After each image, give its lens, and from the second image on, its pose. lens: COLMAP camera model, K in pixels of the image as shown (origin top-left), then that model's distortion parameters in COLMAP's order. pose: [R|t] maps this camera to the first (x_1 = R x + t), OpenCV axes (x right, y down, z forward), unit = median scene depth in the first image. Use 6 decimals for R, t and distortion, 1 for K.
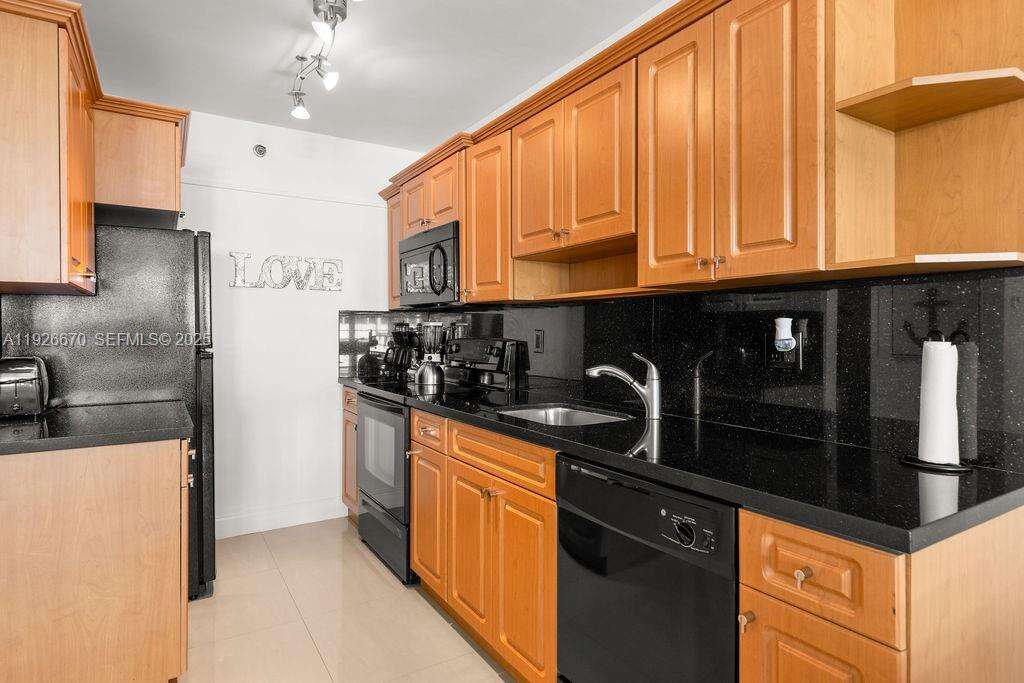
lens RADIAL K [[565.2, 0, 512.0], [0, 565.2, 341.5], [0, 0, 1]] dist [-0.001755, -0.000090]
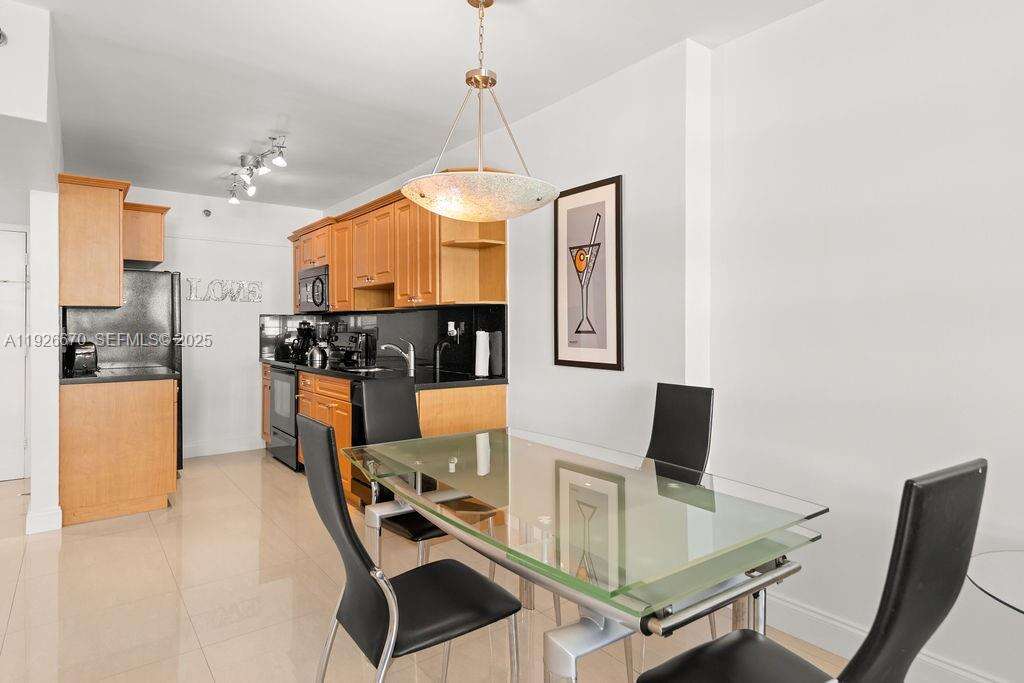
lens RADIAL K [[560.7, 0, 514.4], [0, 560.7, 328.4], [0, 0, 1]] dist [-0.000646, -0.000270]
pose [[0.994123, -0.003924, 0.108184, 0.275343], [0.005606, 0.999868, -0.015242, 0.012896], [-0.108110, 0.015759, 0.994014, -0.747680]]
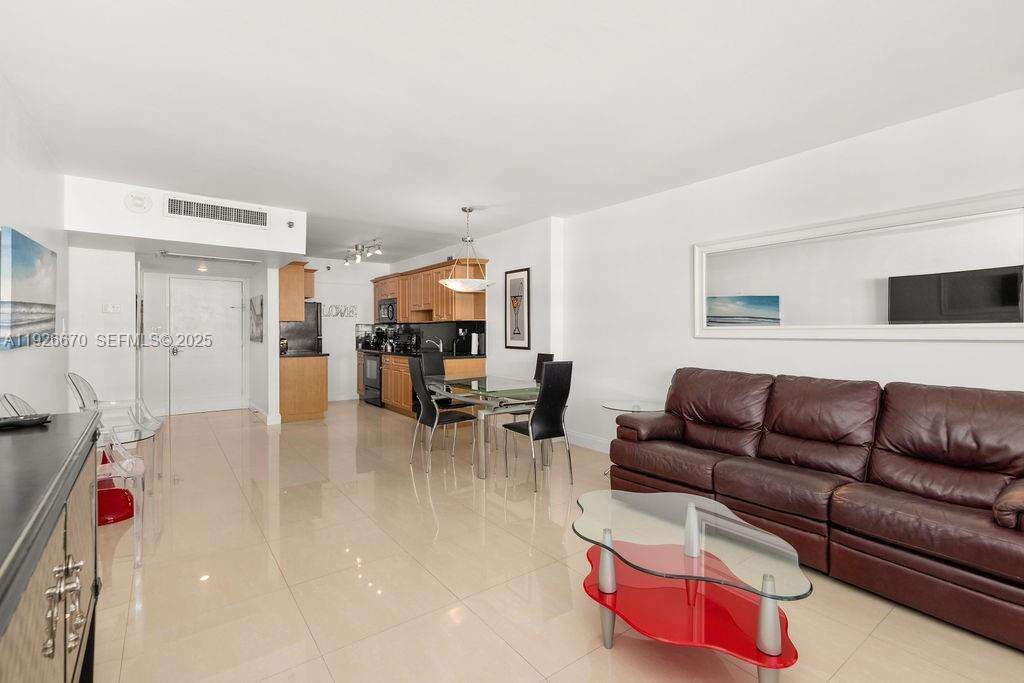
lens RADIAL K [[454.4, 0, 513.8], [0, 454.4, 330.6], [0, 0, 1]] dist [0.001331, 0.000706]
pose [[0.995848, -0.003736, 0.090960, 0.325813], [0.005375, 0.999827, -0.017781, 0.025470], [-0.090878, 0.018196, 0.995696, -1.600399]]
